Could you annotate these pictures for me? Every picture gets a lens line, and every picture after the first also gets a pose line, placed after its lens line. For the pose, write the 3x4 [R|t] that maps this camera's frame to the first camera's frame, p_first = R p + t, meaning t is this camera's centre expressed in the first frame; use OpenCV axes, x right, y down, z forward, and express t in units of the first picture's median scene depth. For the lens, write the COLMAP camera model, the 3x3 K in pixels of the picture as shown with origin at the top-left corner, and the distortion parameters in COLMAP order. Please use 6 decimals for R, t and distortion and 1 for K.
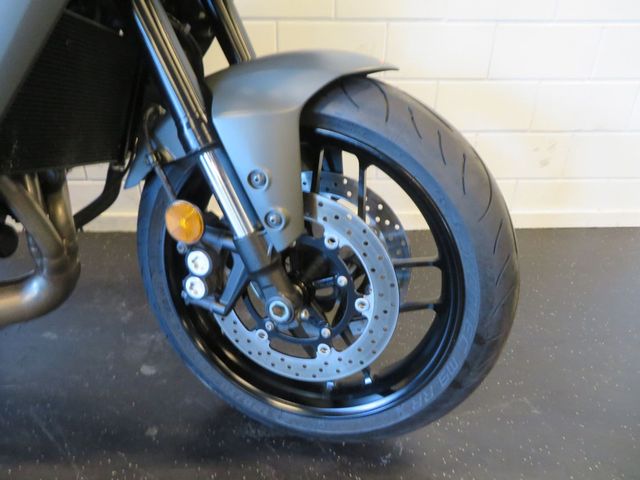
lens RADIAL K [[455.2, 0, 320.0], [0, 455.2, 240.0], [0, 0, 1]] dist [-0.008777, -0.001264]
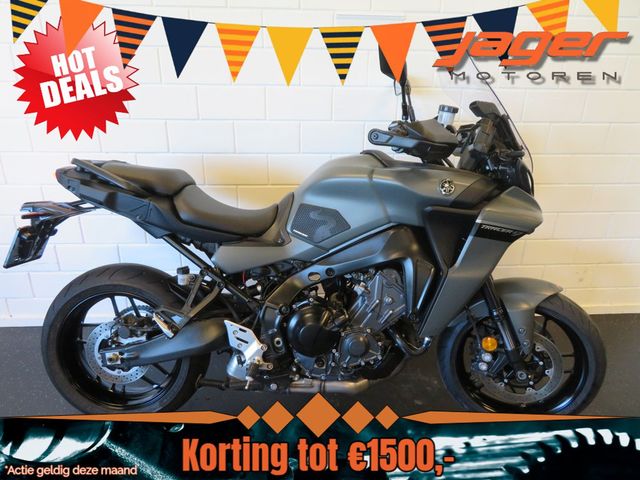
lens RADIAL K [[458.9, 0, 320.0], [0, 458.9, 240.0], [0, 0, 1]] dist [-0.005203, -0.002392]
pose [[0.998838, -0.006695, 0.047717, -1.305907], [0.010834, 0.996147, -0.087027, -0.391789], [-0.046950, 0.087443, 0.995063, -1.602518]]
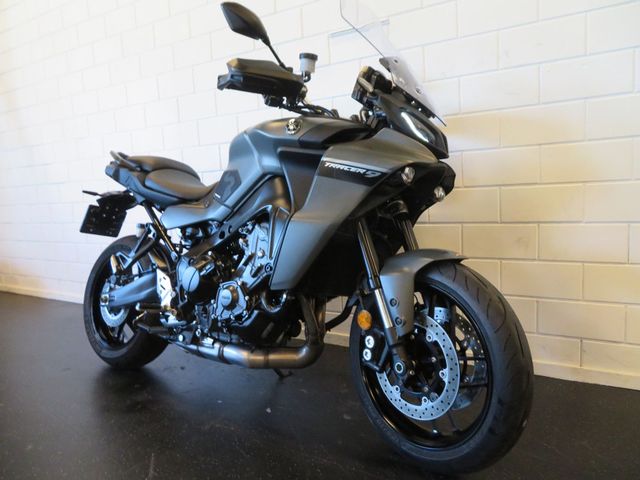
lens RADIAL K [[458.9, 0, 320.0], [0, 458.9, 240.0], [0, 0, 1]] dist [-0.005203, -0.002392]
pose [[0.841179, 0.009612, -0.540671, 0.661172], [-0.201644, 0.933304, -0.297127, 0.278909], [0.501754, 0.358960, 0.787014, -0.926799]]
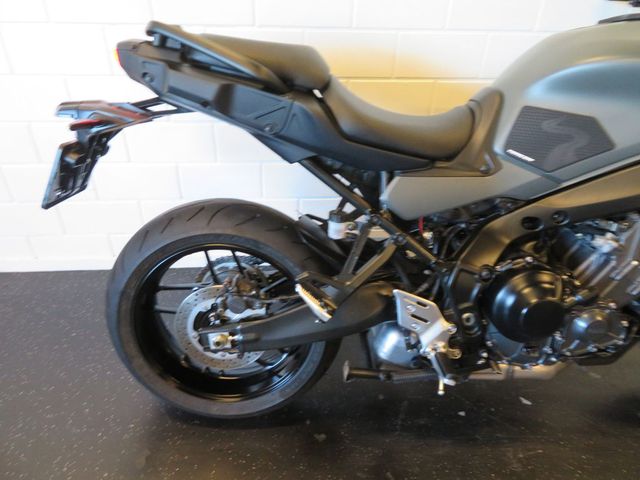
lens RADIAL K [[456.8, 0, 320.0], [0, 456.8, 240.0], [0, 0, 1]] dist [-0.000319, 0.002845]
pose [[0.997559, -0.017309, 0.067653, -2.052438], [0.009313, 0.993115, 0.116772, -0.543908], [-0.069208, -0.115857, 0.990852, -0.675439]]
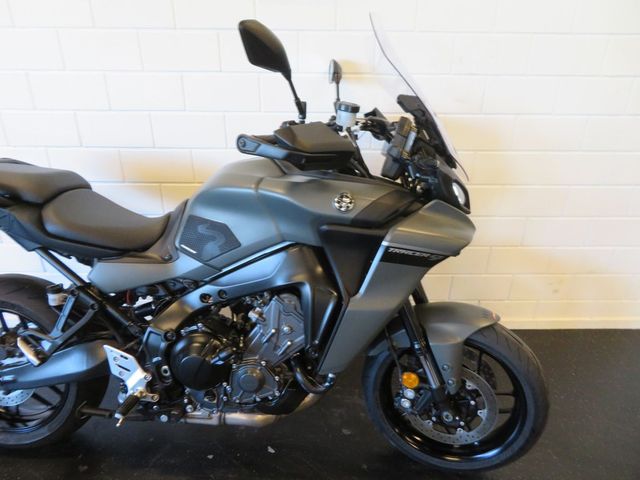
lens RADIAL K [[458.9, 0, 320.0], [0, 458.9, 240.0], [0, 0, 1]] dist [-0.005203, -0.002392]
pose [[0.999924, 0.011515, -0.004504, -0.688642], [-0.011669, 0.999290, -0.035829, -0.610870], [0.004088, 0.035879, 0.999348, -1.290136]]
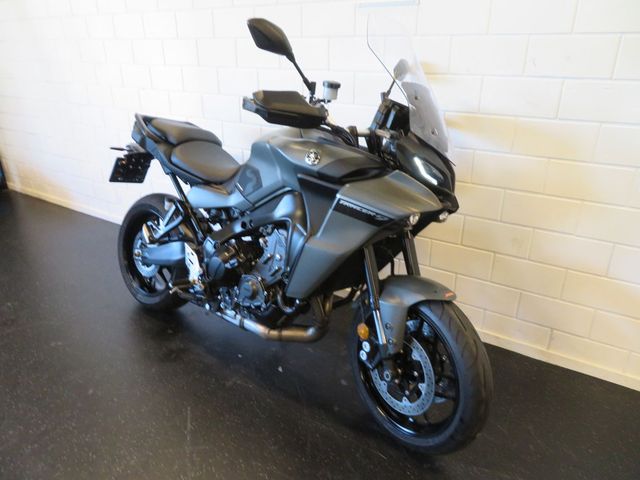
lens RADIAL K [[460.2, 0, 320.0], [0, 460.2, 240.0], [0, 0, 1]] dist [-0.004442, -0.000844]
pose [[0.820505, 0.214343, -0.529933, 0.732656], [-0.266547, 0.963548, -0.022971, -0.382392], [0.505692, 0.160100, 0.847729, -1.364786]]
